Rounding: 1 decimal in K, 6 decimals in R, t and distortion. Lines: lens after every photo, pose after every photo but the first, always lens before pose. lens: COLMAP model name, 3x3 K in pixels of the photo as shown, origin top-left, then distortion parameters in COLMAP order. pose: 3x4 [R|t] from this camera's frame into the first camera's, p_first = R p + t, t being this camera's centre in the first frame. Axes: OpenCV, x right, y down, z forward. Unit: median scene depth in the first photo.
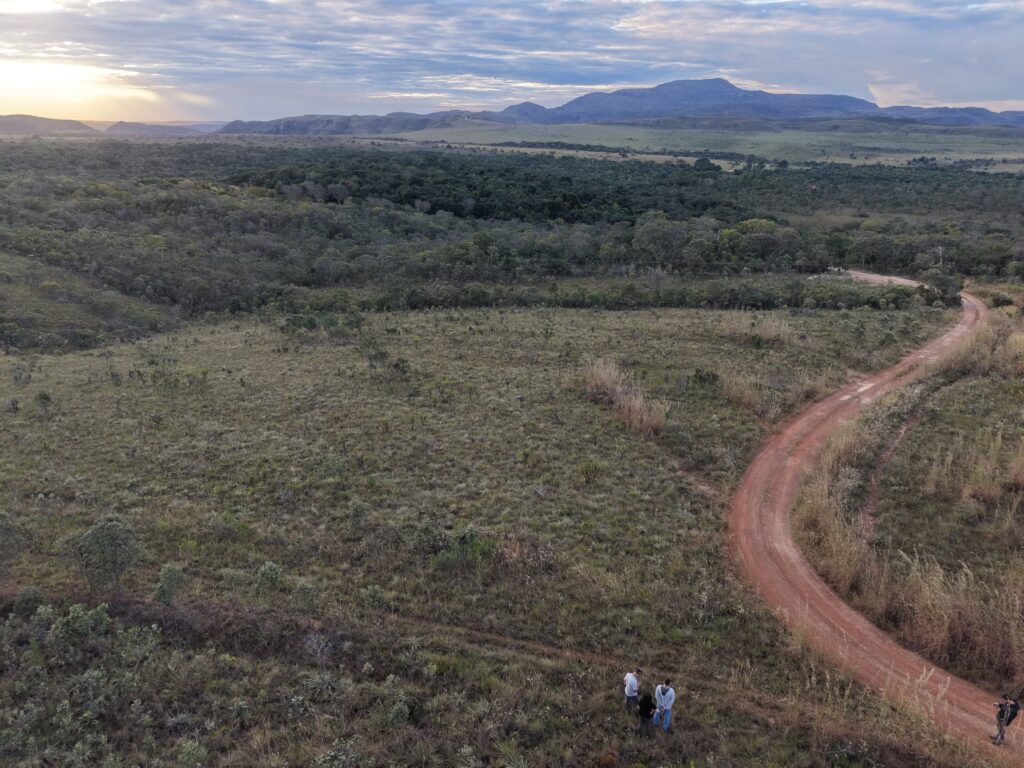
lens RADIAL K [[684.0, 0, 508.3], [0, 684.0, 383.0], [0, 0, 1]] dist [0.015733, -0.012742]
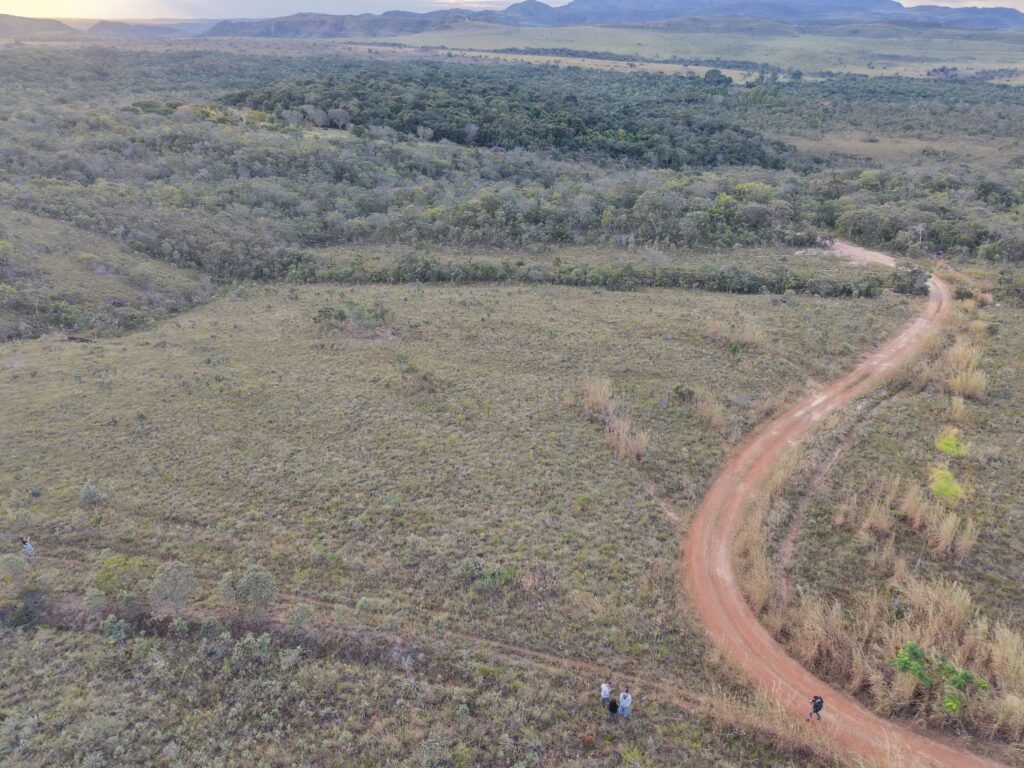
lens RADIAL K [[684.0, 0, 506.6], [0, 684.0, 378.5], [0, 0, 1]] dist [0.015733, -0.012742]
pose [[0.999982, 0.000925, -0.005894, -0.011634], [-0.000251, 0.993557, 0.113335, -0.128594], [0.005961, -0.113331, 0.993539, -0.141324]]
